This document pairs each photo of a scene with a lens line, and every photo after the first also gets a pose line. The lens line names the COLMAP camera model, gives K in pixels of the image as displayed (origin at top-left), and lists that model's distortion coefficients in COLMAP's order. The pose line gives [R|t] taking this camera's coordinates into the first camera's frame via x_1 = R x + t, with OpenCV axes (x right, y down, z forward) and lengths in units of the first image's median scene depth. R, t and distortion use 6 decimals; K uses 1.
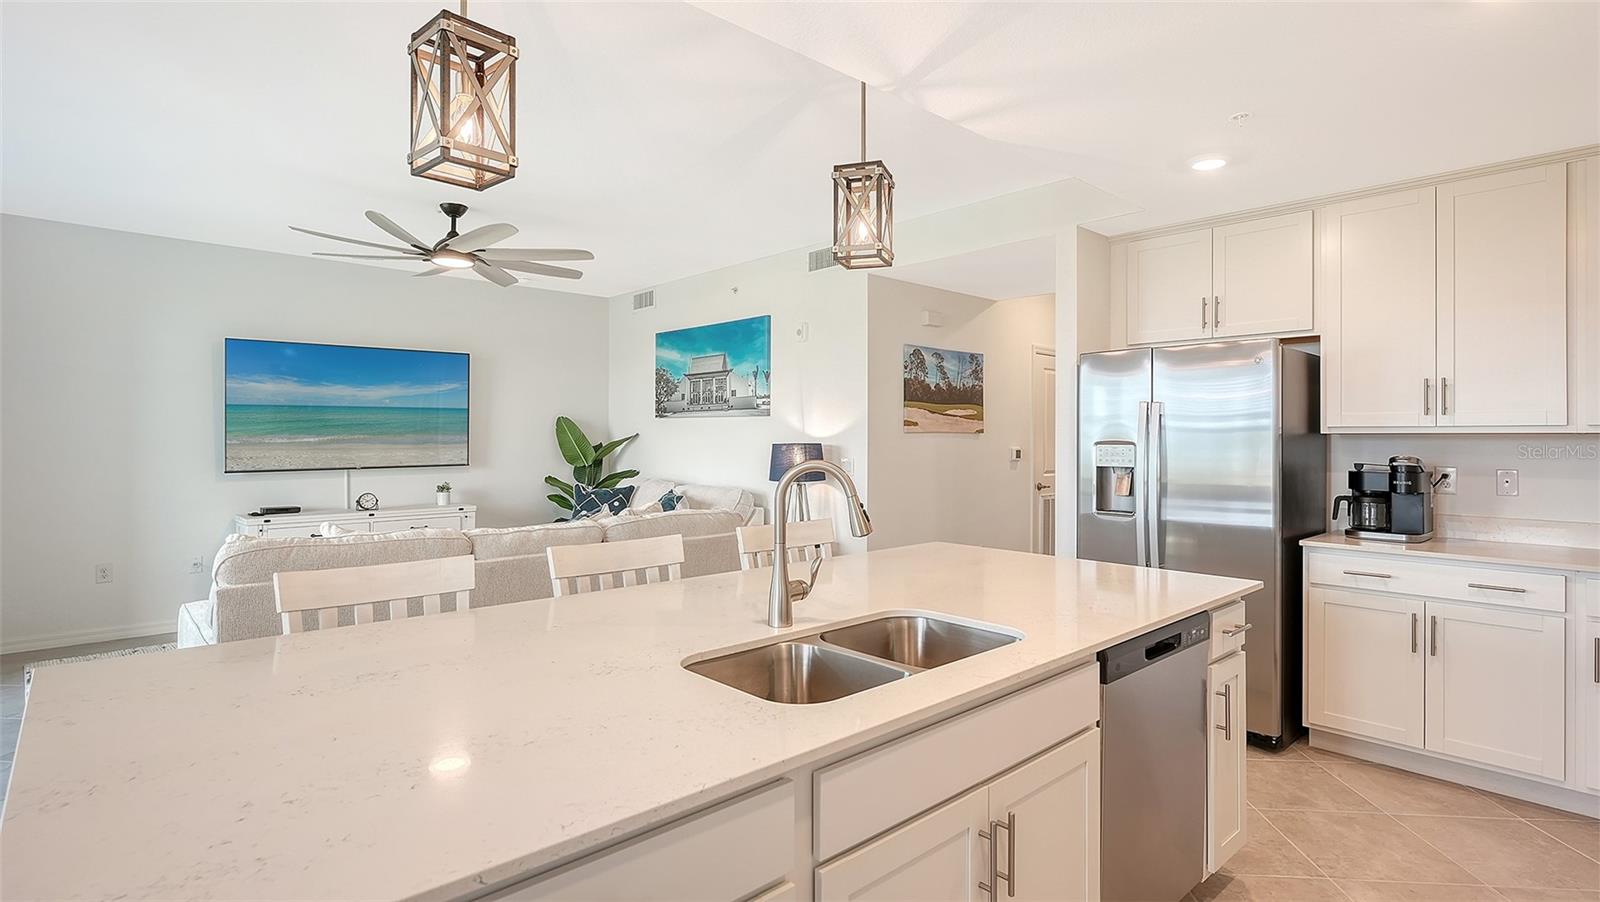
lens RADIAL K [[824.9, 0, 803.1], [0, 824.9, 438.1], [0, 0, 1]] dist [0.017216, 0.000778]
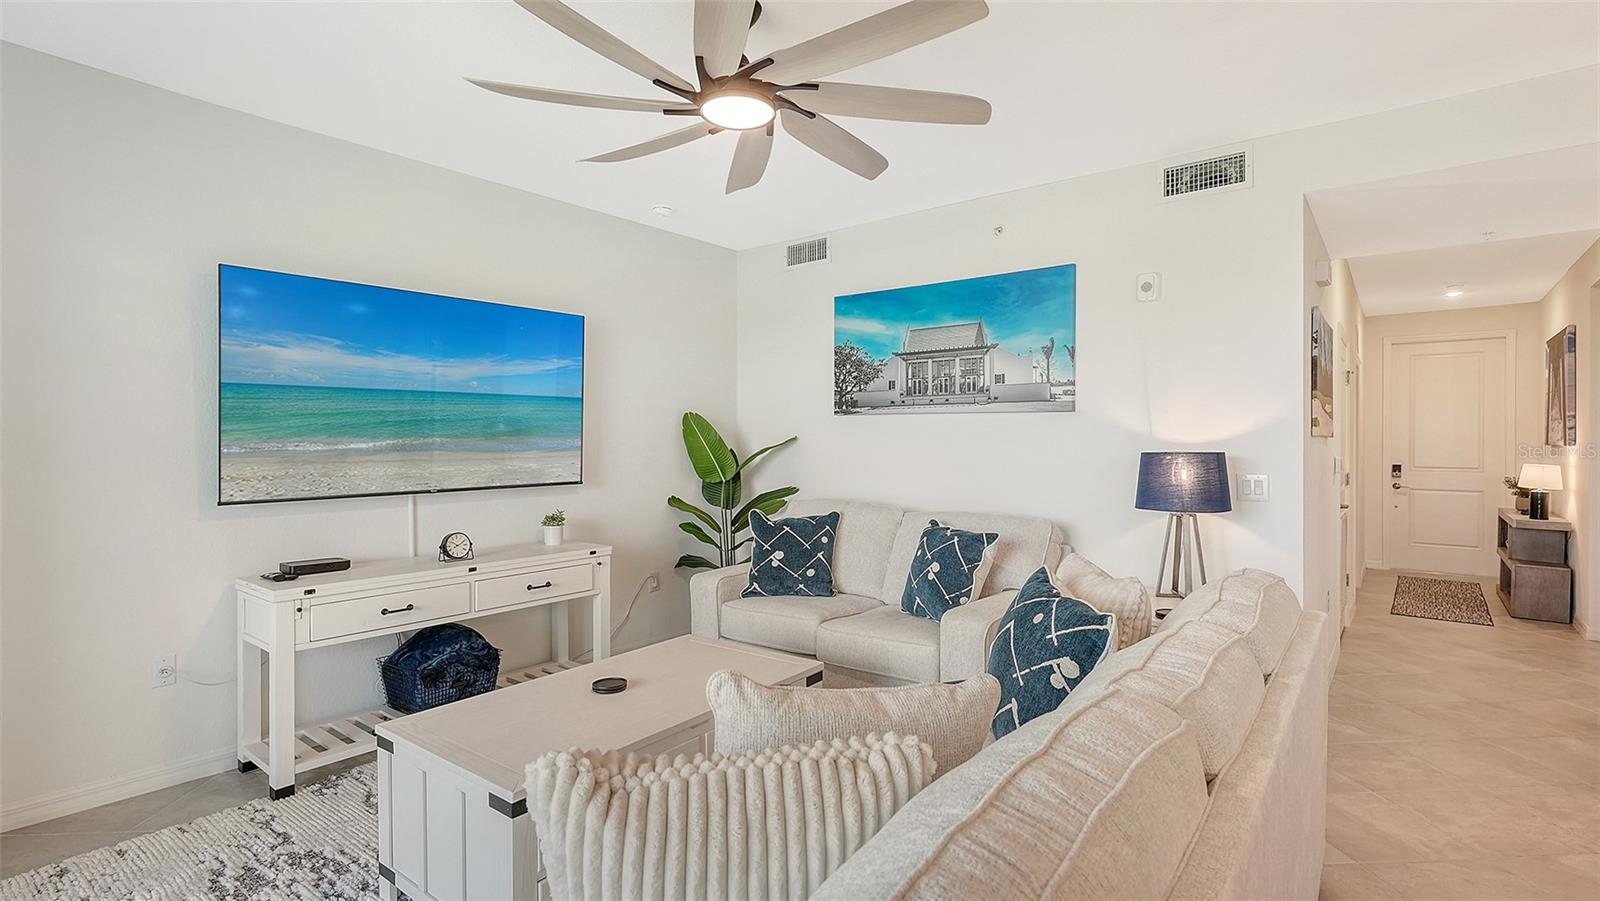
lens RADIAL K [[767.4, 0, 799.7], [0, 767.4, 446.8], [0, 0, 1]] dist [0.000224, 0.001619]
pose [[0.988835, 0.000616, 0.149012, -0.348103], [-0.001821, 0.999967, 0.007949, -0.002029], [-0.149002, -0.008131, 0.988803, 0.389008]]
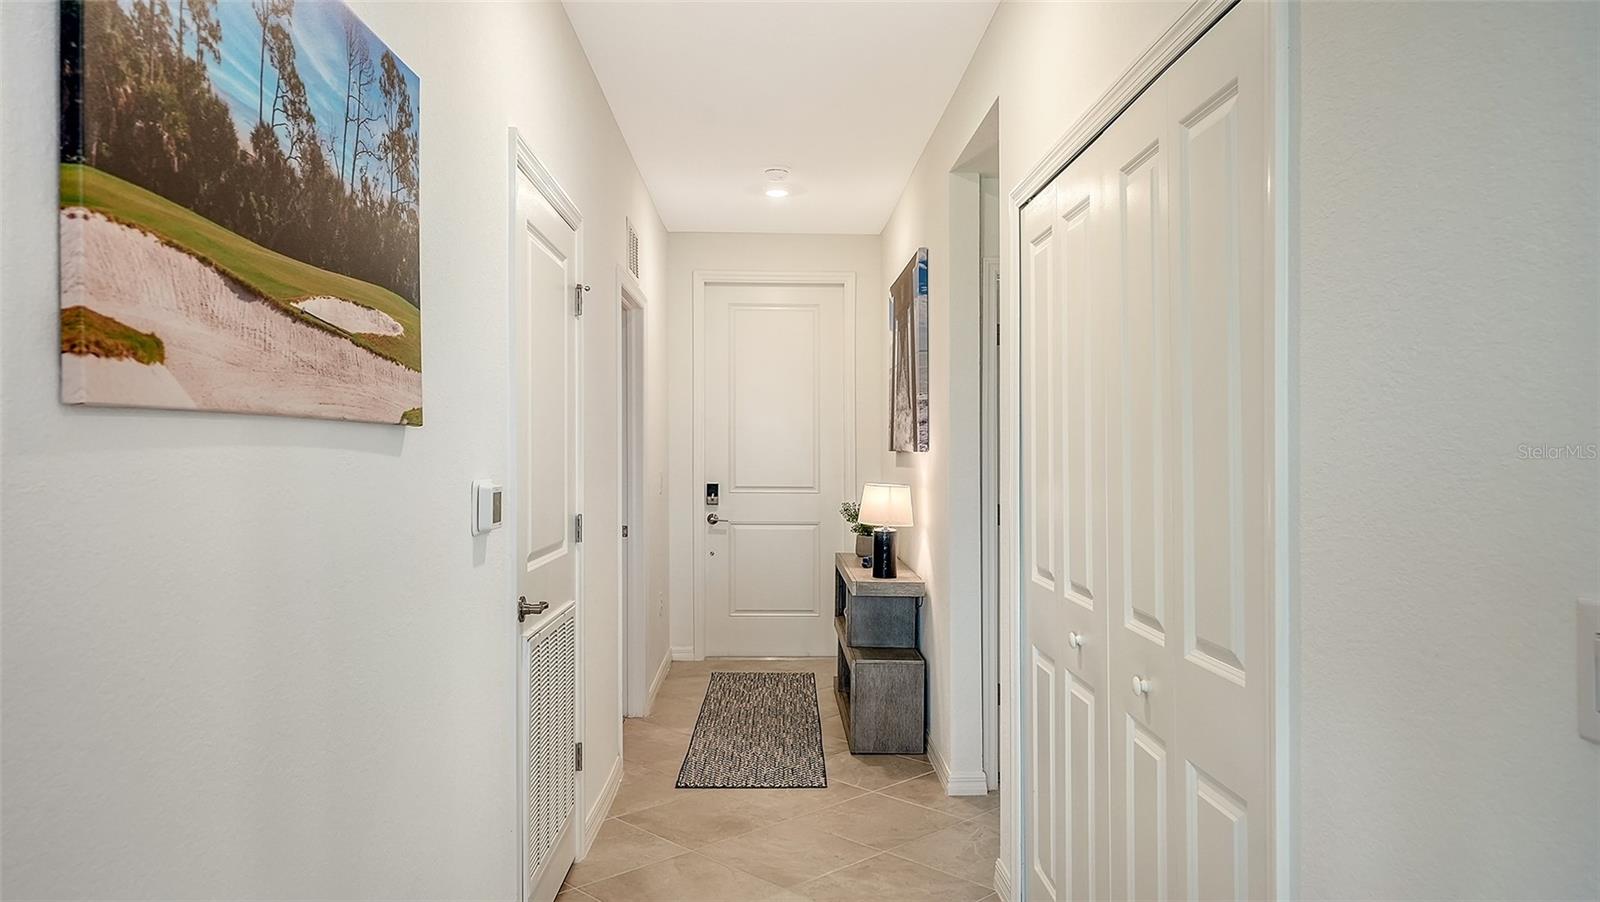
lens RADIAL K [[1066.4, 0, 798.4], [0, 1066.4, 445.8], [0, 0, 1]] dist [0.004520, -0.000113]
pose [[0.663237, 0.002783, 0.748404, 0.066463], [-0.000852, 0.999995, -0.002964, 0.000445], [-0.748409, 0.001328, 0.663236, 0.717612]]
